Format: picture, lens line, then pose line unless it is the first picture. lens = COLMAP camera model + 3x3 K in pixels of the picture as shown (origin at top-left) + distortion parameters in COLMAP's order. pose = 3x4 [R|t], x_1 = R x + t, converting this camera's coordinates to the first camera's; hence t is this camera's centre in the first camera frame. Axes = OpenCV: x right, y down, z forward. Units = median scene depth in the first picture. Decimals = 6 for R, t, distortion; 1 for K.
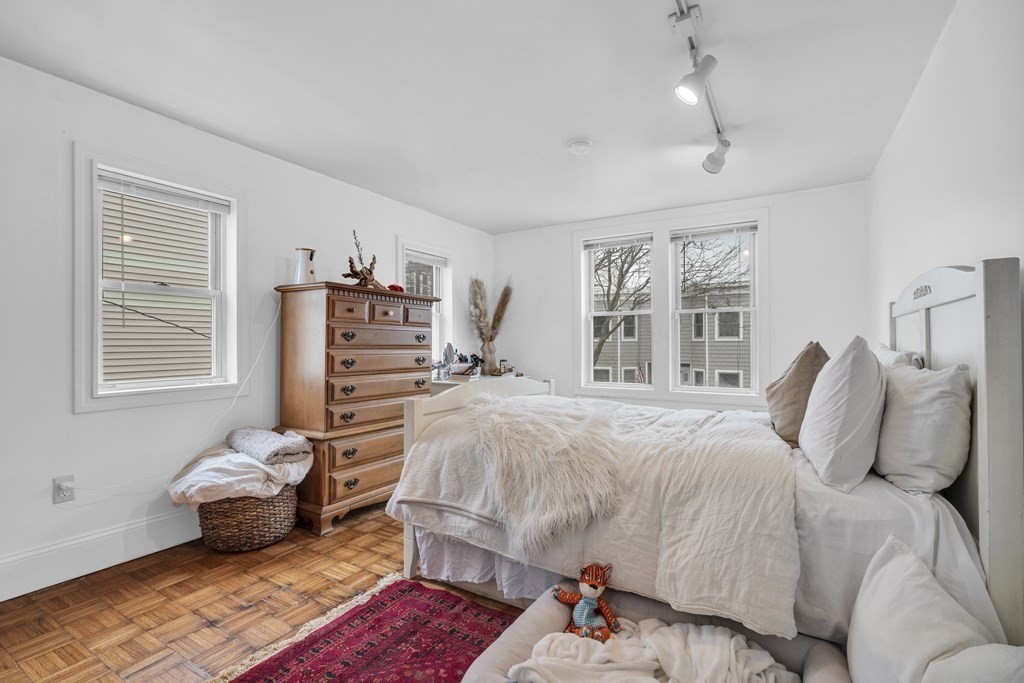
lens RADIAL K [[471.5, 0, 512.0], [0, 471.5, 341.5], [0, 0, 1]] dist [-0.000762, 0.000179]
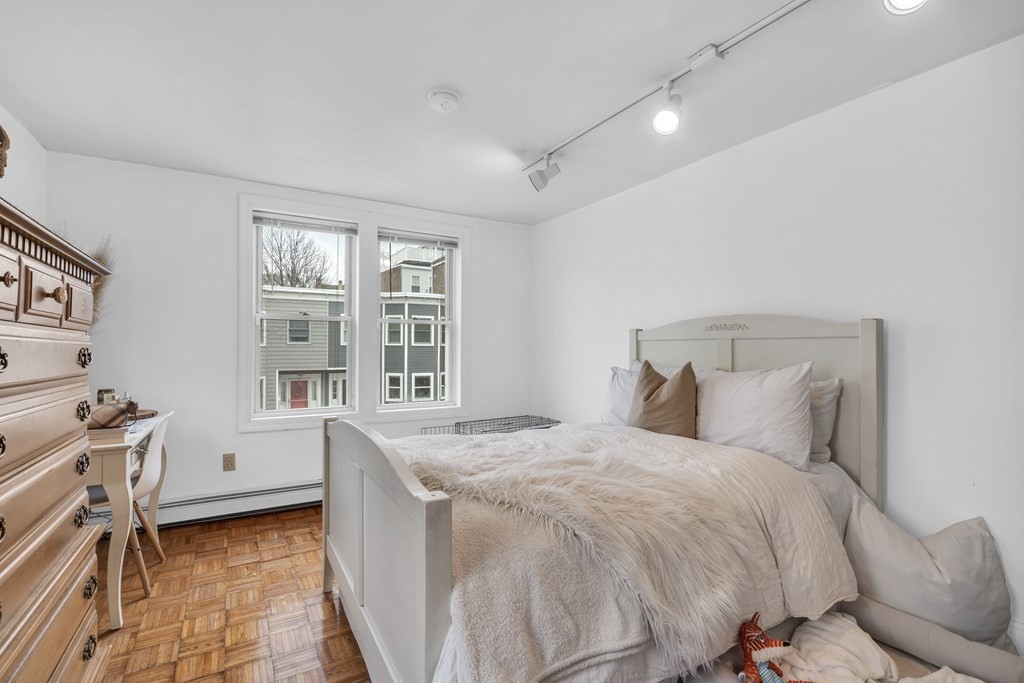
lens RADIAL K [[471.5, 0, 512.0], [0, 471.5, 341.5], [0, 0, 1]] dist [-0.000762, 0.000179]
pose [[0.468187, 0.016077, 0.883483, -0.661721], [-0.010414, 0.999865, -0.012677, -0.031405], [-0.883568, -0.003265, 0.468292, 0.786904]]
